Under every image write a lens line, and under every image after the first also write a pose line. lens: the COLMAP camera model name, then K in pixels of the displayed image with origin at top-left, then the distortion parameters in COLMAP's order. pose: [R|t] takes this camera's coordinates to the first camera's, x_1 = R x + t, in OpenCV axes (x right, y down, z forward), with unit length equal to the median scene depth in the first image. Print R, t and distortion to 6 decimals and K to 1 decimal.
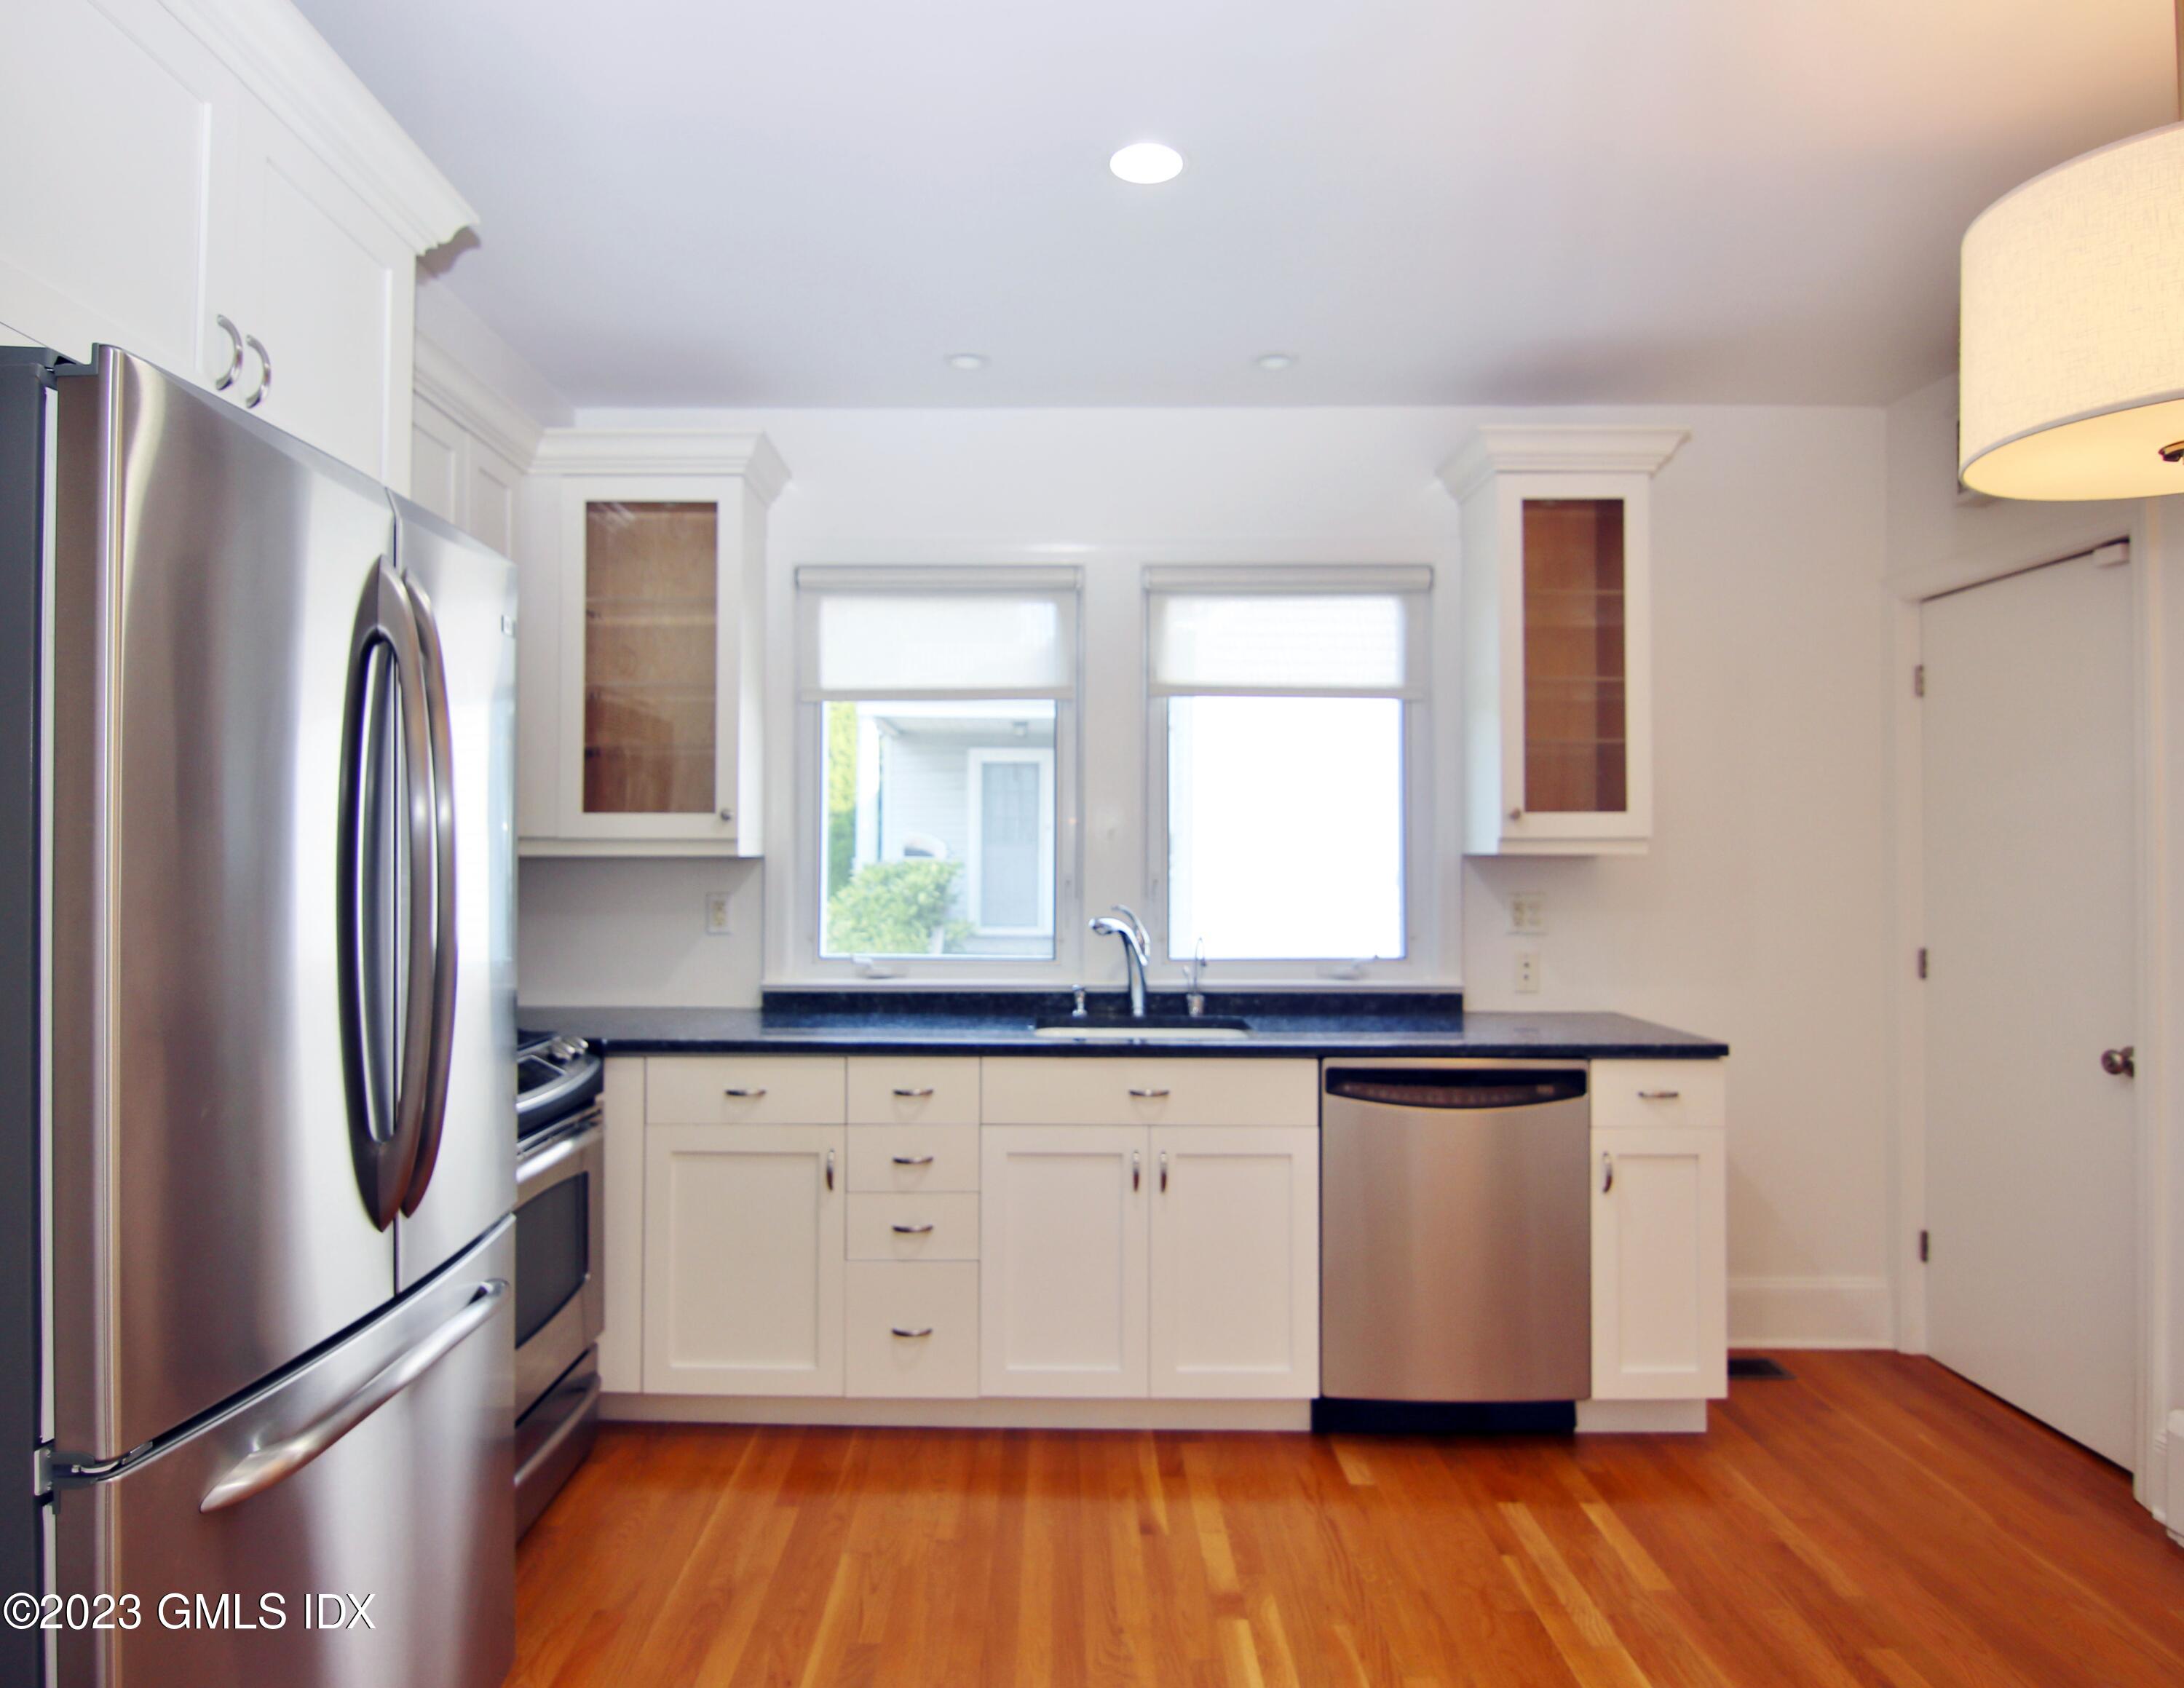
lens RADIAL K [[1316.0, 0, 1048.3], [0, 1316.0, 841.5], [0, 0, 1]] dist [-0.001009, -0.022228]
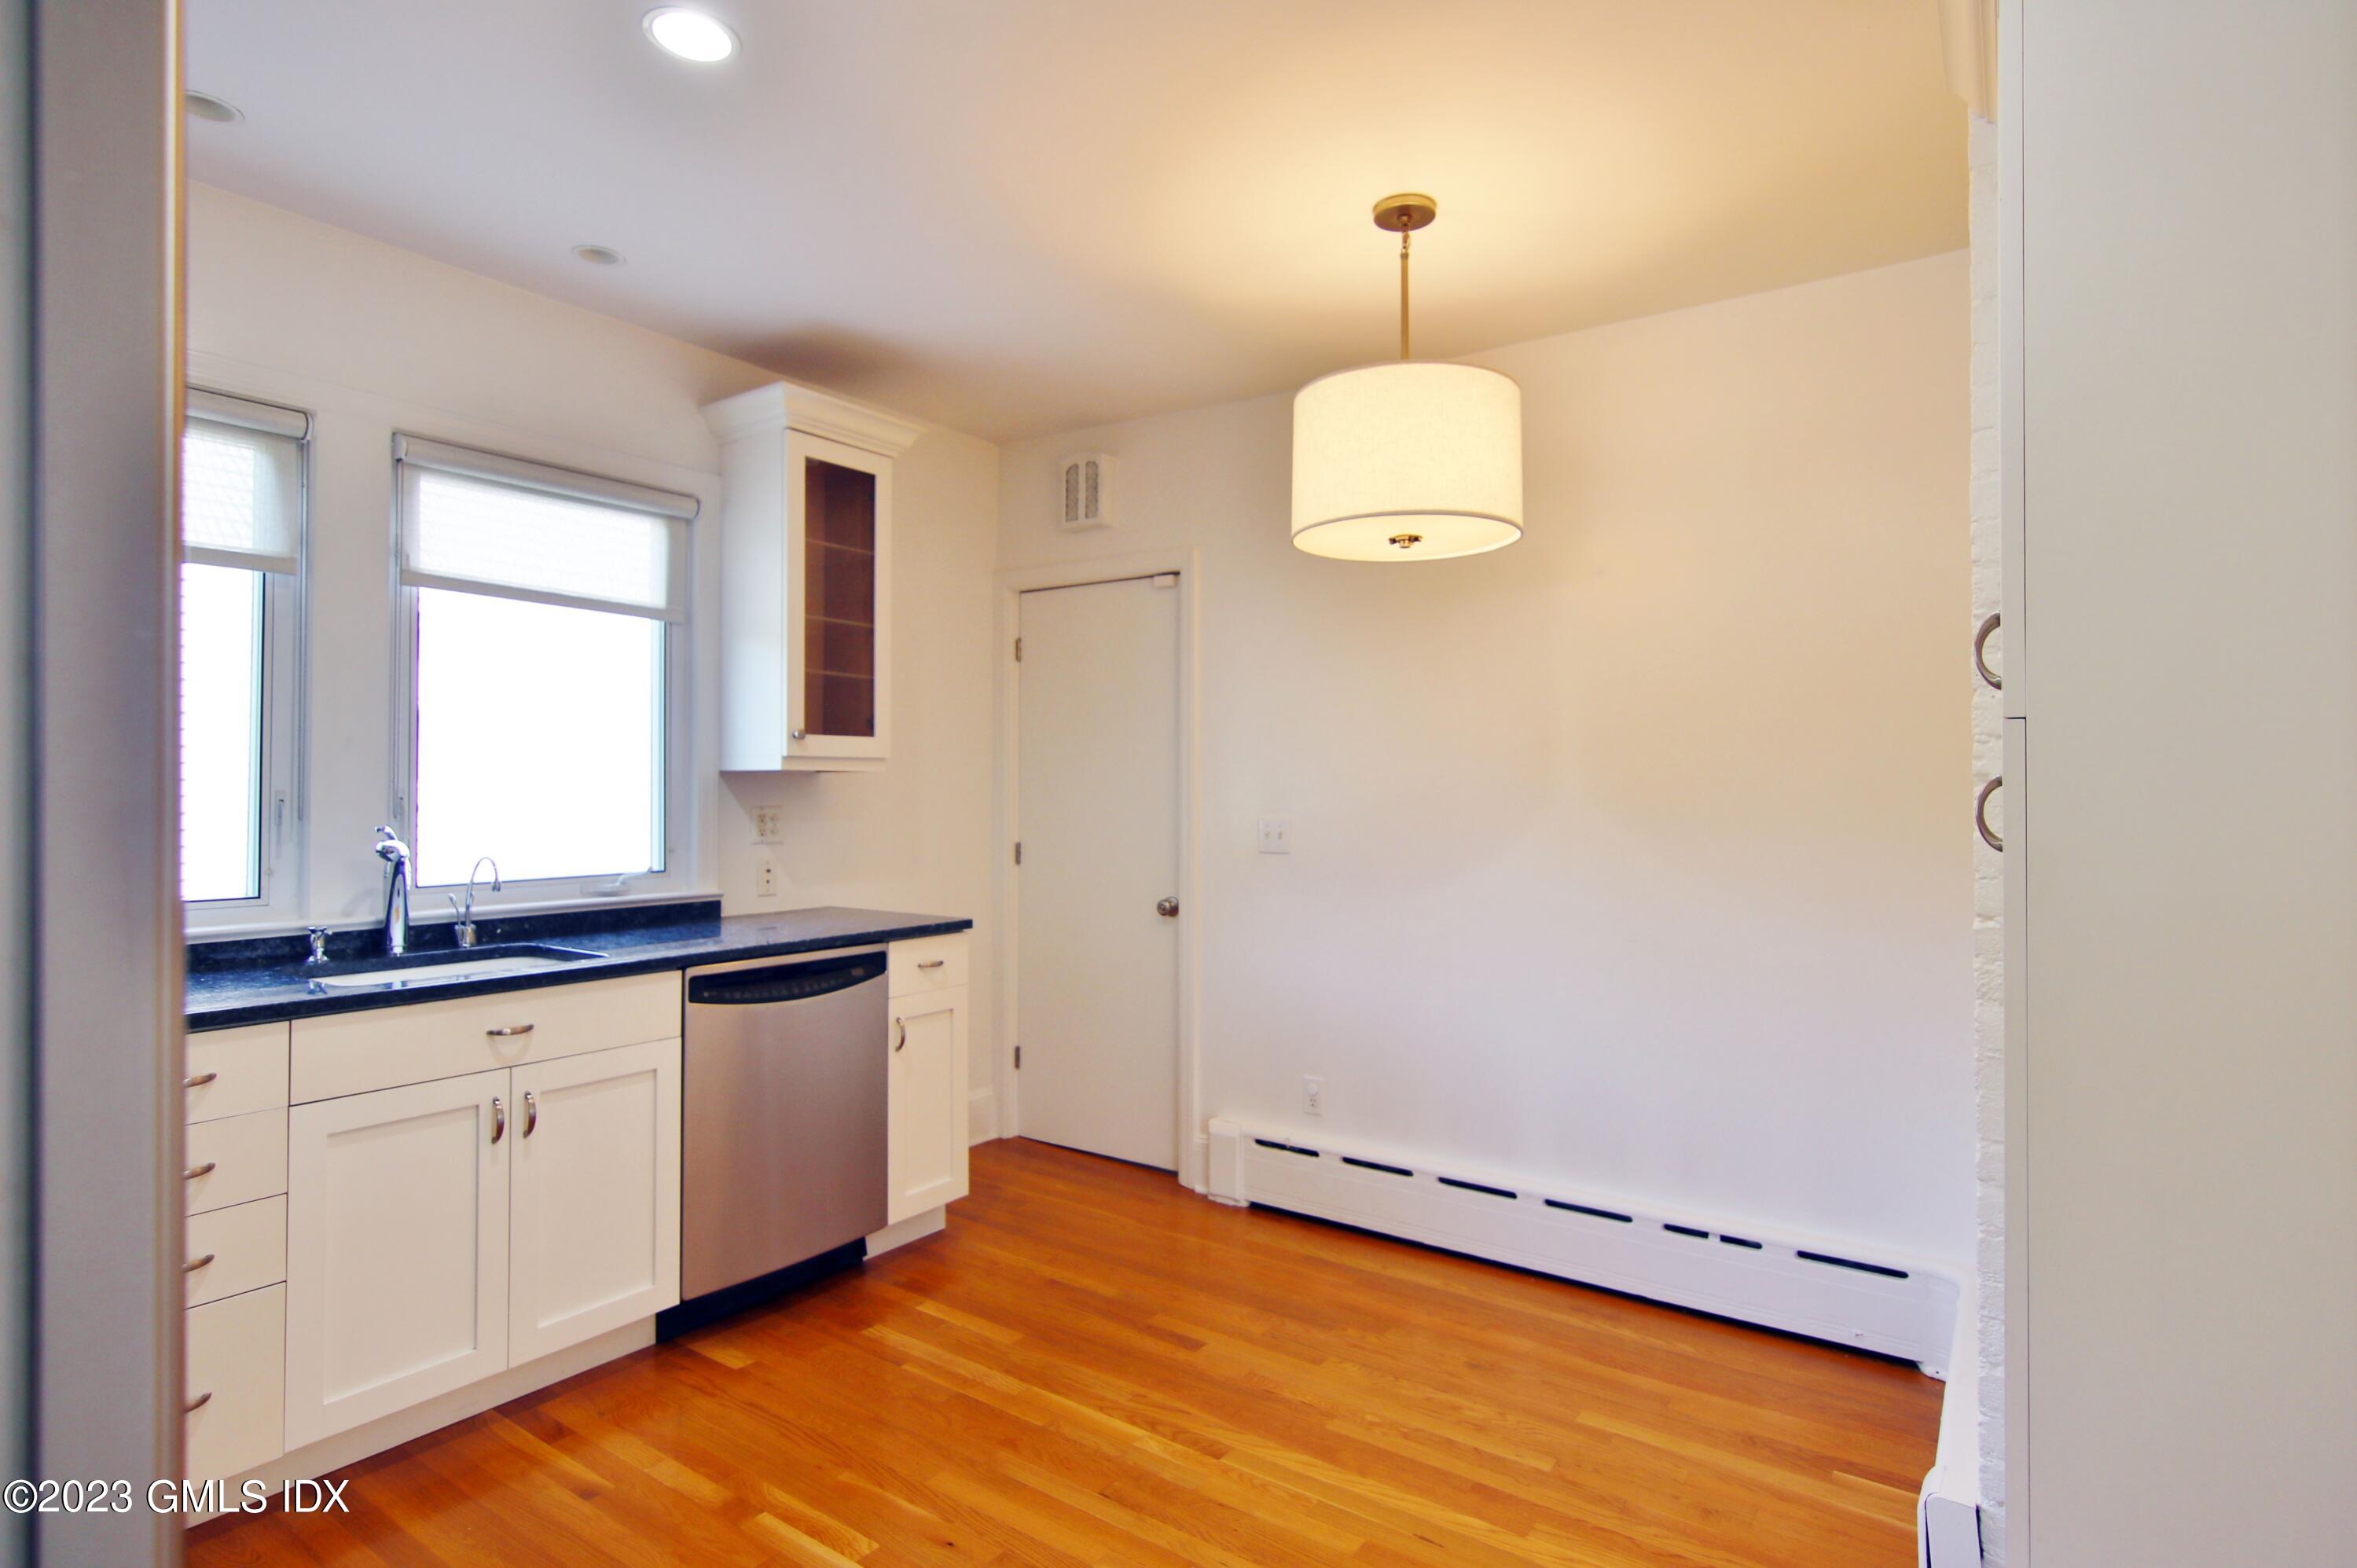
lens RADIAL K [[1210.5, 0, 1171.8], [0, 1210.5, 776.2], [0, 0, 1]] dist [-0.005159, 0.006088]
pose [[0.572321, 0.007877, 0.819992, -0.342164], [-0.012797, 0.999918, -0.000673, 0.011996], [-0.819930, -0.010108, 0.572375, 0.157480]]
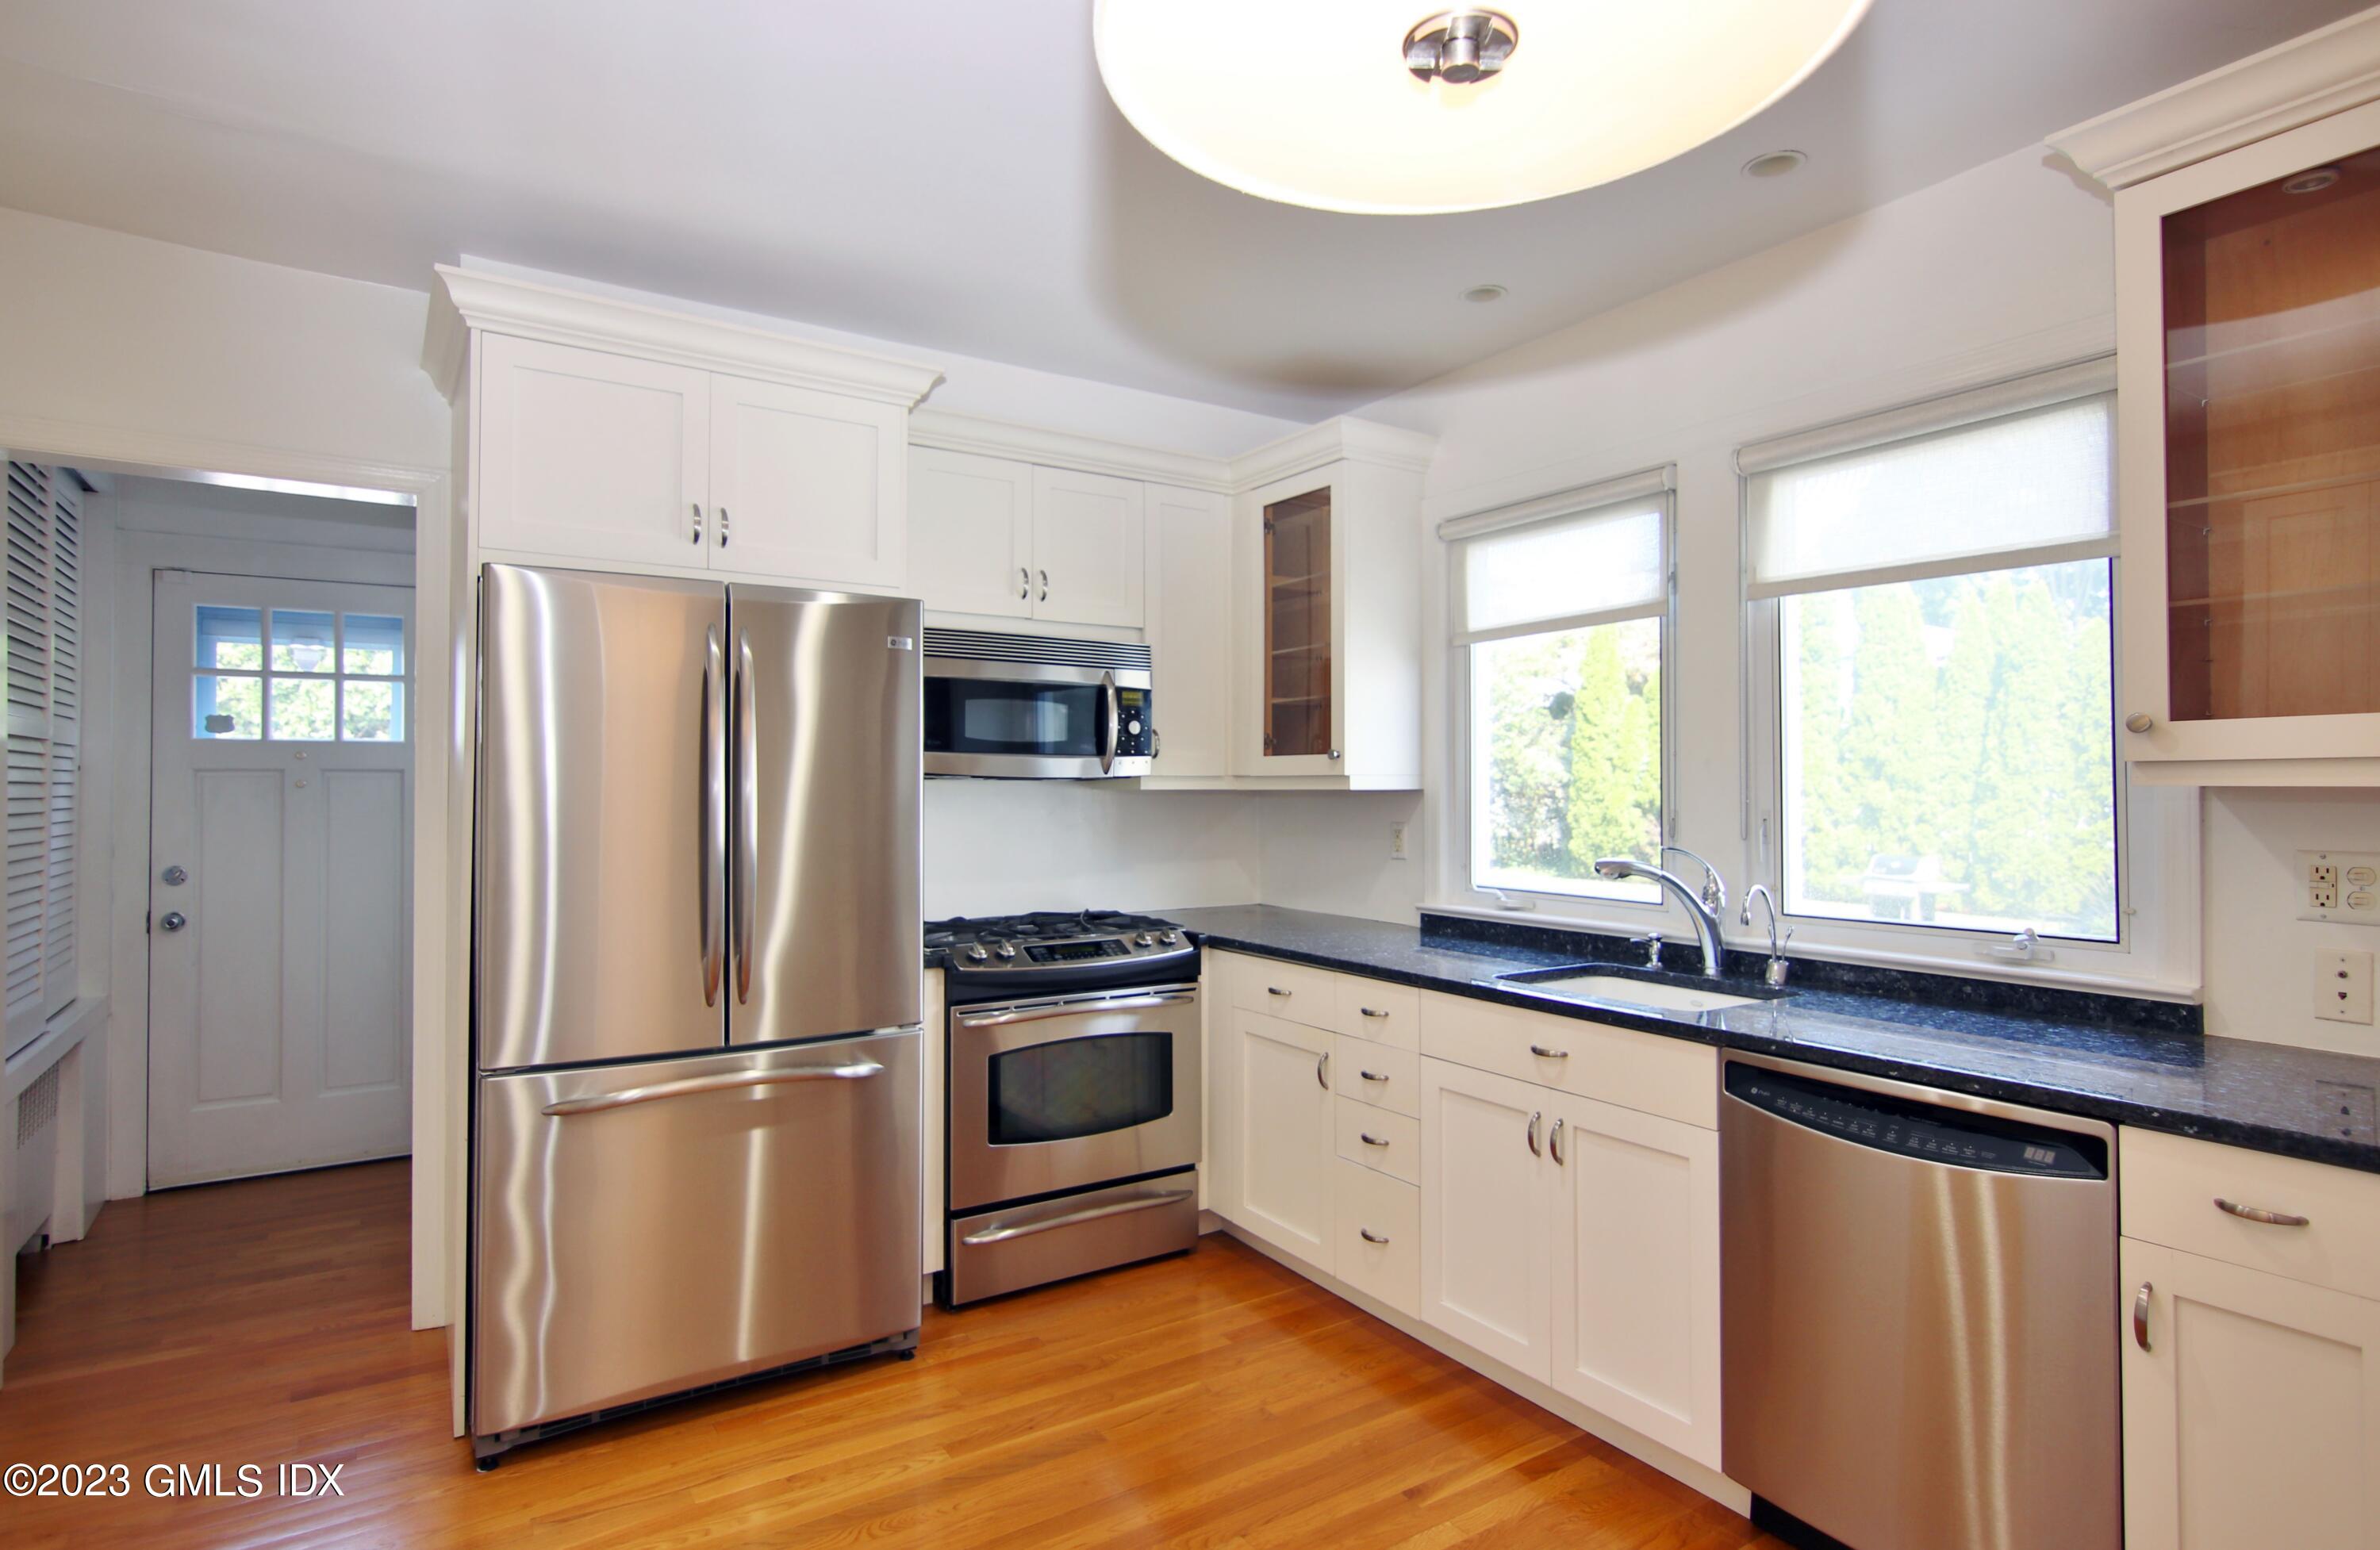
lens RADIAL K [[1232.5, 0, 1190.0], [0, 1232.5, 775.0], [0, 0, 1]] dist [-0.000499, 0.001281]
pose [[0.557008, -0.010357, -0.830443, 0.645537], [0.014693, 0.999889, -0.002615, -0.001775], [0.830377, -0.010745, 0.557098, 0.319295]]
